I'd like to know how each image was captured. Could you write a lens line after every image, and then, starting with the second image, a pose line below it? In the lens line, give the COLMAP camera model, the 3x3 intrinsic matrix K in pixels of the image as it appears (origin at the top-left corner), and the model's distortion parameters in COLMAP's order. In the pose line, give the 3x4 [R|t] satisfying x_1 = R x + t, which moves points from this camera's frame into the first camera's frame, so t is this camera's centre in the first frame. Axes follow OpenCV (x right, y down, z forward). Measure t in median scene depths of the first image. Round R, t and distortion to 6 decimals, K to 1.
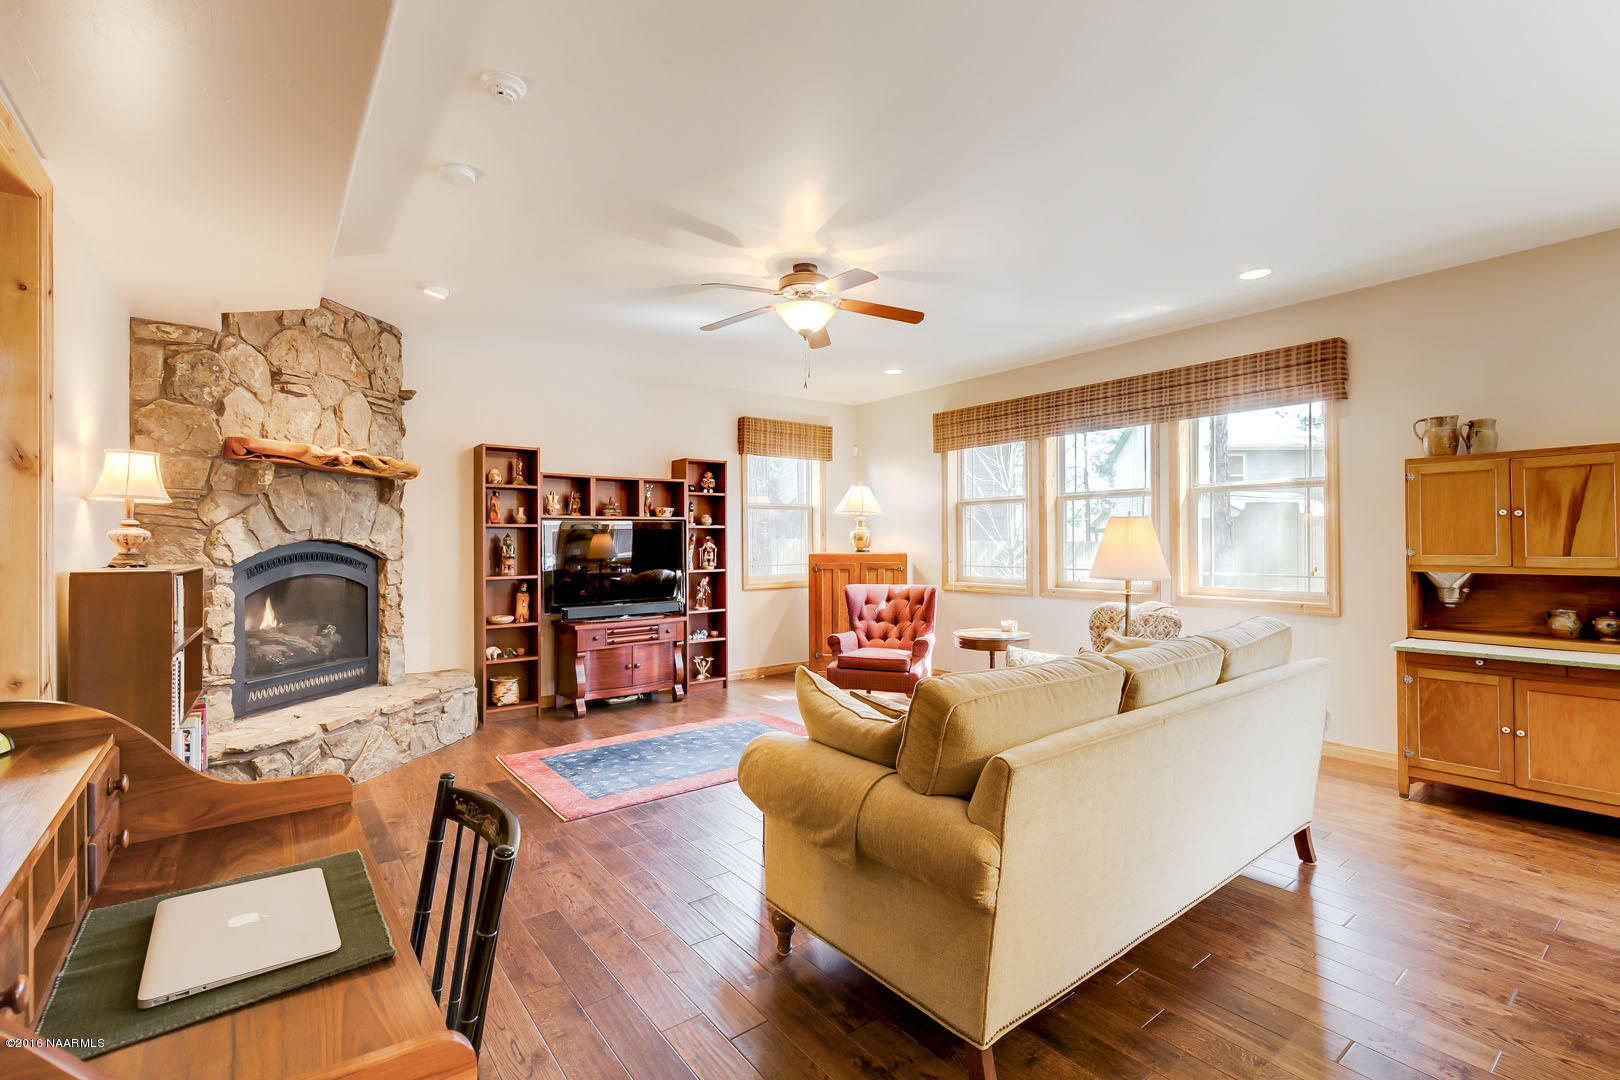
lens RADIAL K [[740.8, 0, 851.0], [0, 740.8, 538.0], [0, 0, 1]] dist [0.017529, 0.000000]
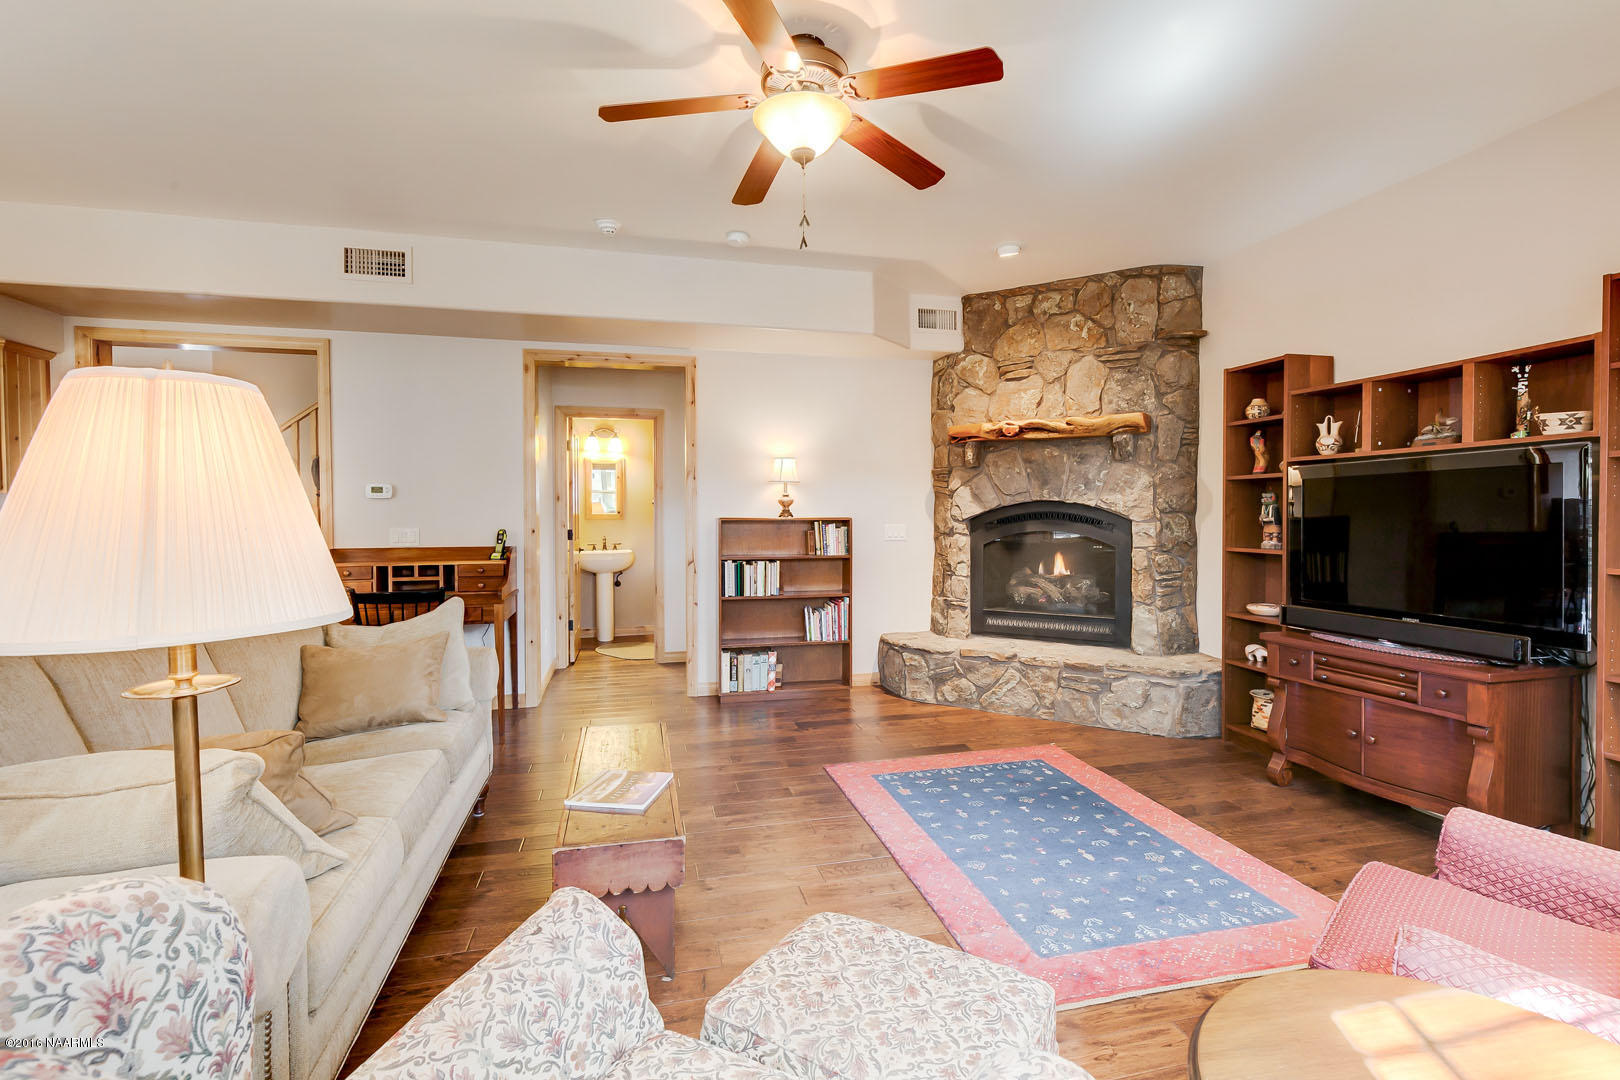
lens RADIAL K [[740.8, 0, 809.4], [0, 740.8, 529.8], [0, 0, 1]] dist [0.017529, 0.000000]
pose [[-0.439078, 0.023073, -0.898153, 0.453894], [0.006813, 0.999727, 0.022352, 0.018857], [0.898423, 0.003696, -0.439115, 1.172939]]
